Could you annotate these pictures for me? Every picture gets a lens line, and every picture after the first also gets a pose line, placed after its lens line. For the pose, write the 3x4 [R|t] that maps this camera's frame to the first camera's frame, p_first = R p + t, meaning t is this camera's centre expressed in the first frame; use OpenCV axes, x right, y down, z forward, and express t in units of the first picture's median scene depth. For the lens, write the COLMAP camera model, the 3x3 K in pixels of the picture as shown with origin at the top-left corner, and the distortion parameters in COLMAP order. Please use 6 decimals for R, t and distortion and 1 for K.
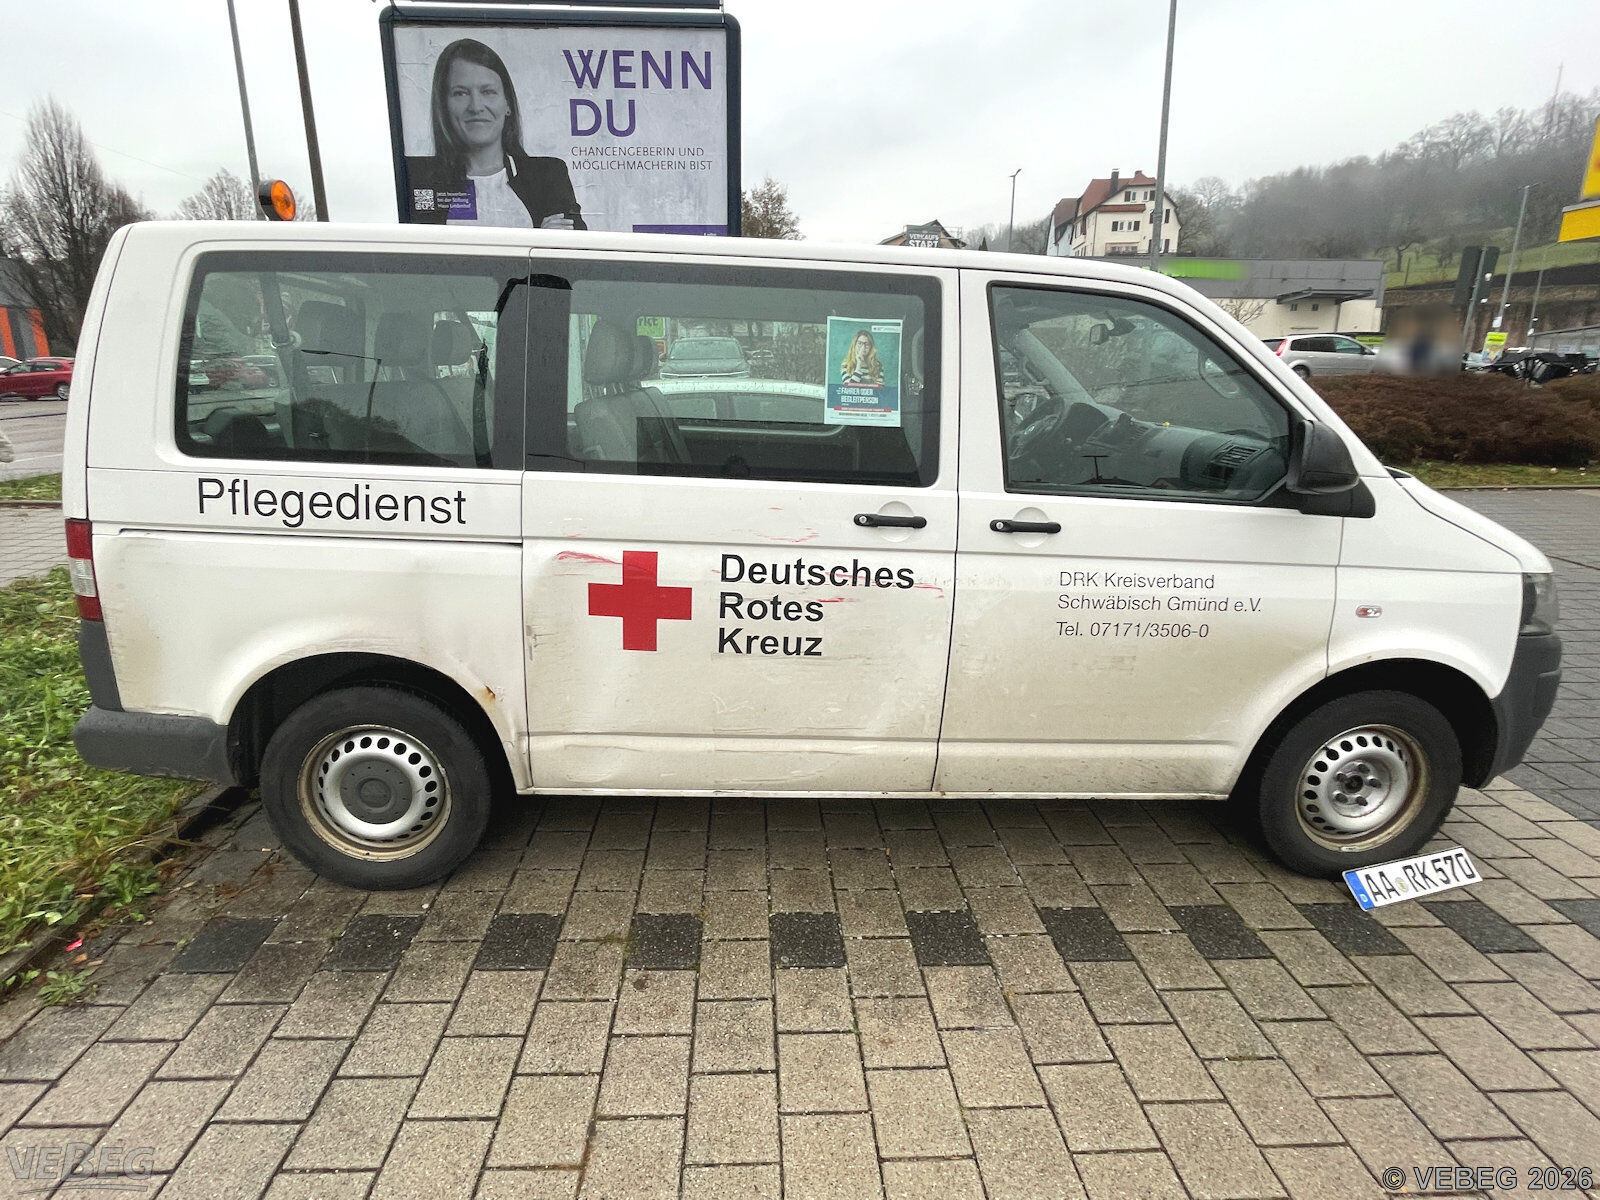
lens RADIAL K [[738.3, 0, 811.6], [0, 738.3, 525.4], [0, 0, 1]] dist [-0.004034, -0.001138]
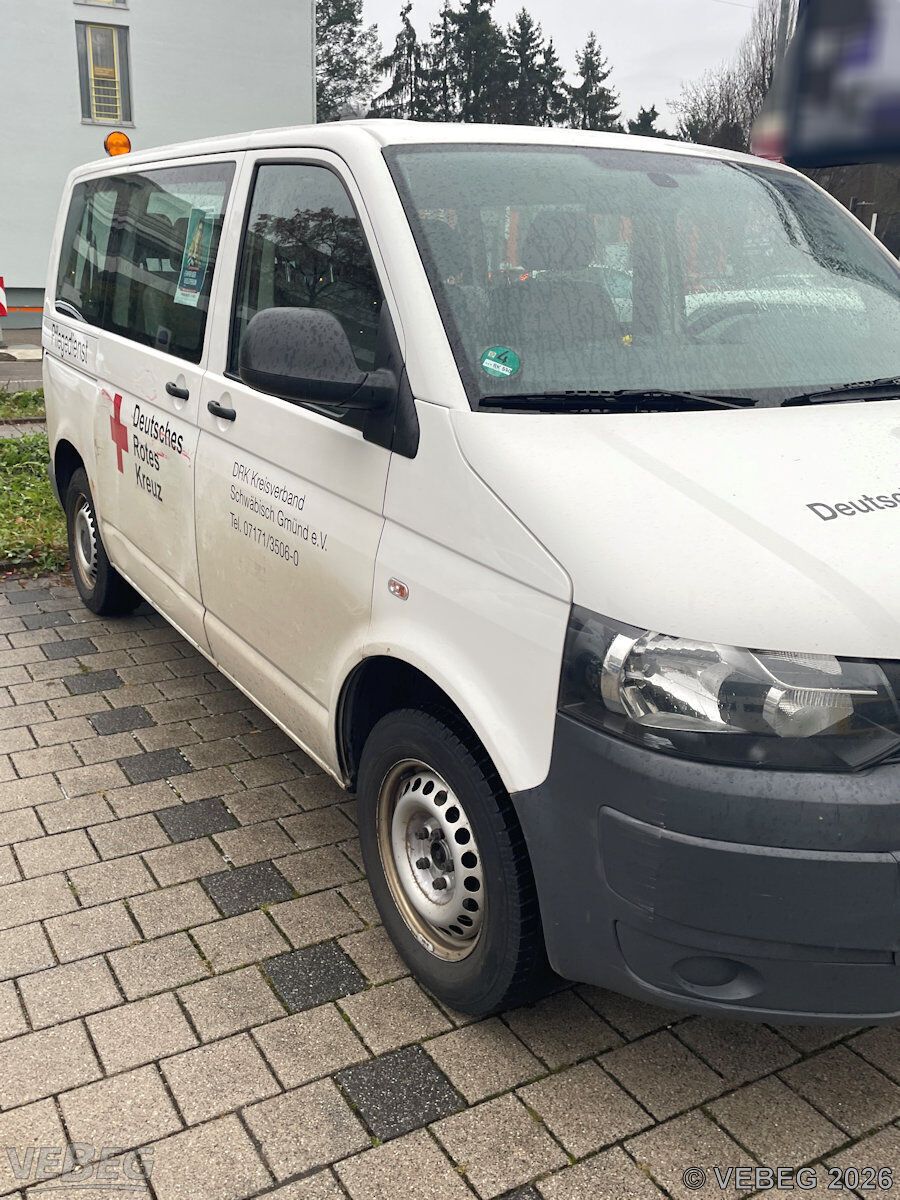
lens RADIAL K [[1164.1, 0, 447.4], [0, 1164.1, 606.6], [0, 0, 1]] dist [0.002525, 0.000000]
pose [[0.430394, 0.244184, -0.868985, 1.909813], [-0.187788, 0.965872, 0.178400, -0.083530], [0.882891, 0.086403, 0.461560, 0.559402]]
